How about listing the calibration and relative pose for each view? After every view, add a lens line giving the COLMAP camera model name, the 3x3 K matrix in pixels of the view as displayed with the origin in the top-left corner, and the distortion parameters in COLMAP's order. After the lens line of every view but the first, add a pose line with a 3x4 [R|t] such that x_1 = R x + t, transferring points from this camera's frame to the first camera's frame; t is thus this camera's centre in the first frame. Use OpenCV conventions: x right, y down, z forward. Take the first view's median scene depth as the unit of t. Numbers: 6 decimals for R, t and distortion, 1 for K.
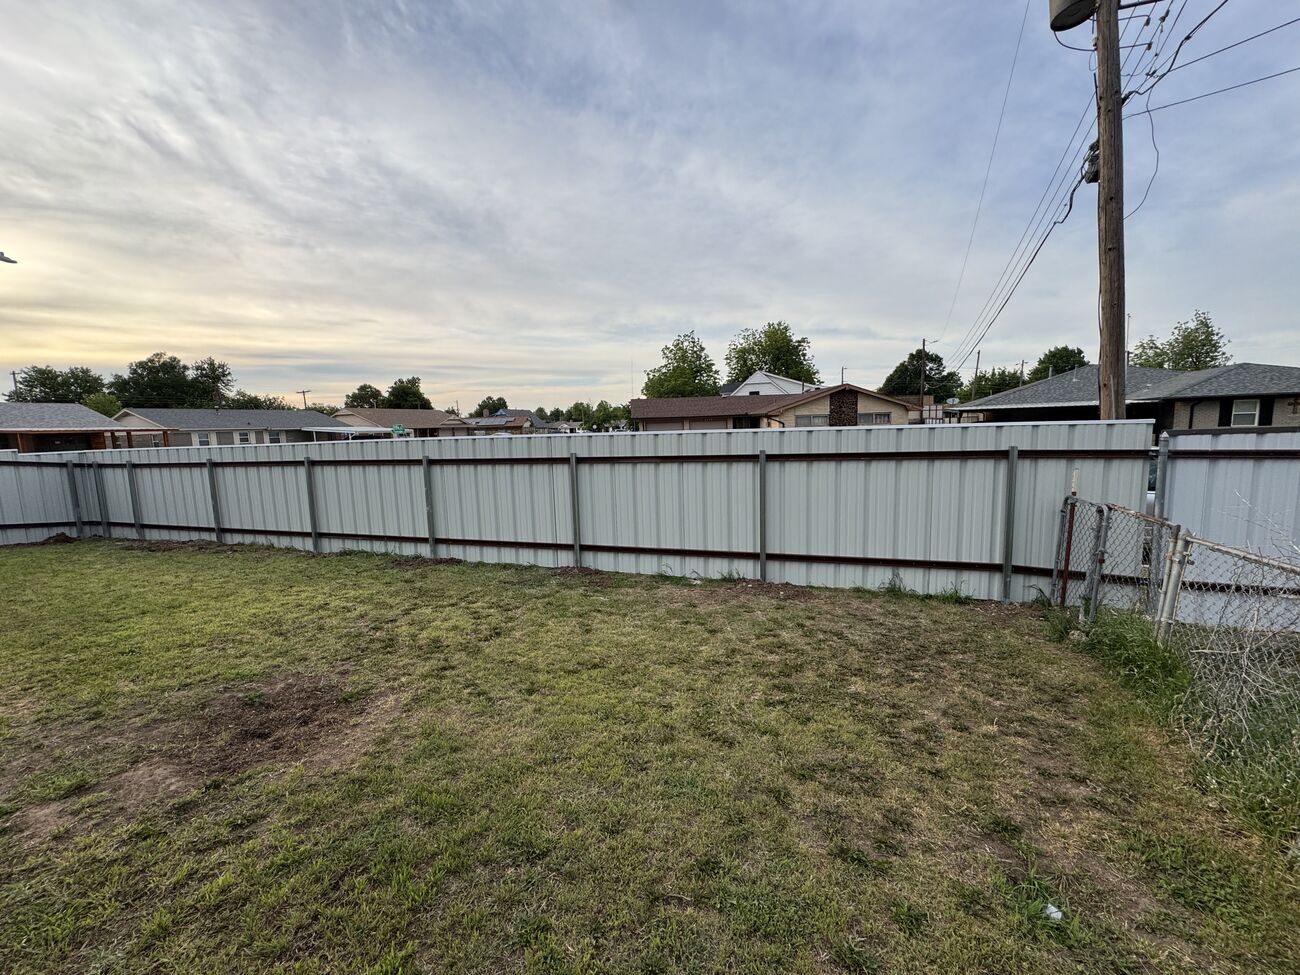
lens RADIAL K [[516.4, 0, 646.7], [0, 516.4, 498.9], [0, 0, 1]] dist [-0.000923, 0.000009]
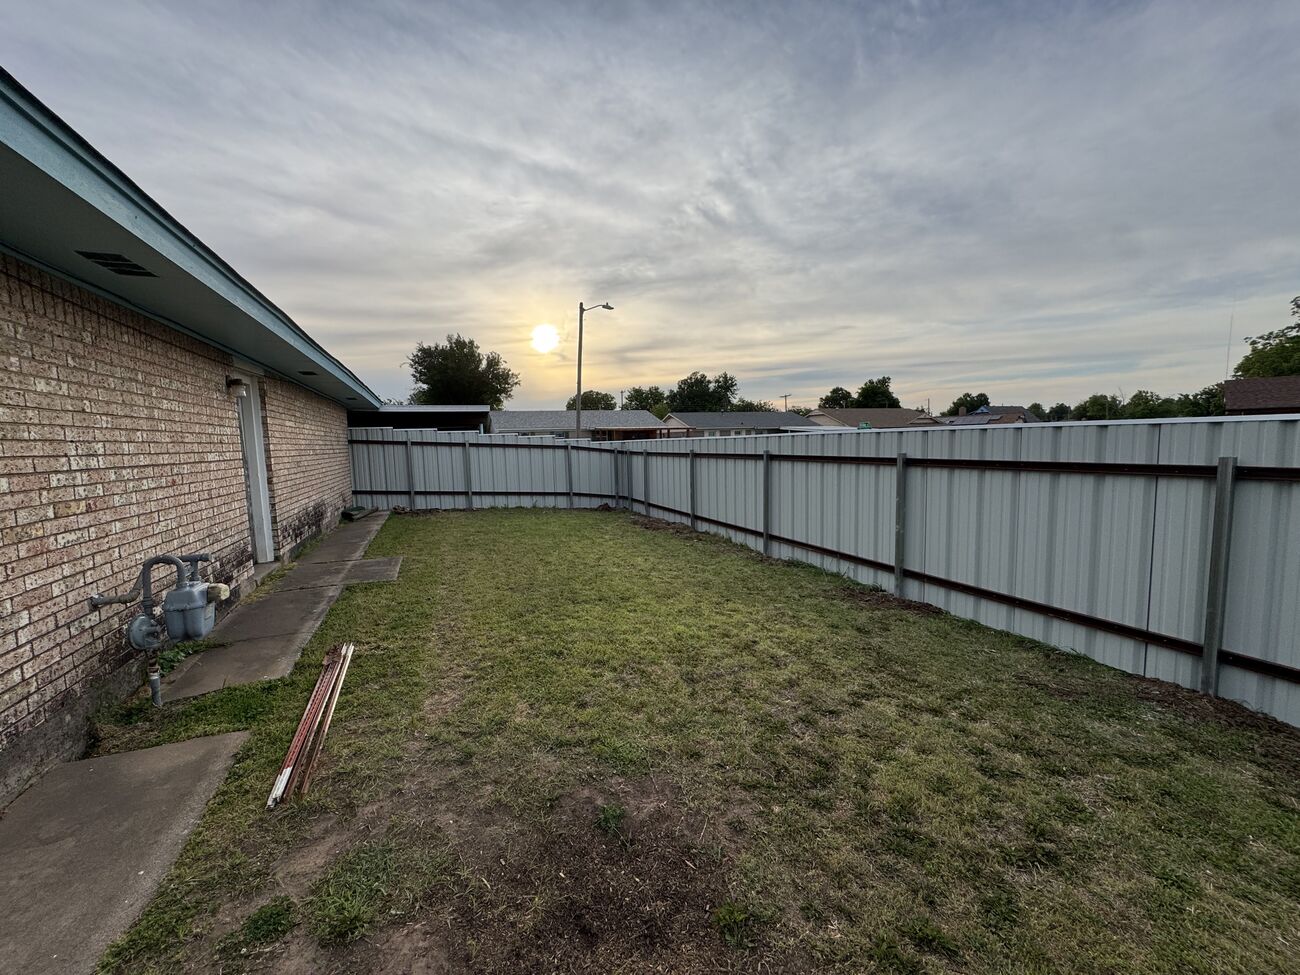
lens RADIAL K [[515.6, 0, 653.6], [0, 515.6, 490.2], [0, 0, 1]] dist [-0.000223, -0.000341]
pose [[0.675020, 0.087209, -0.732628, -0.109930], [-0.100615, 0.994594, 0.025689, -0.013032], [0.730907, 0.056373, 0.680145, 0.215418]]
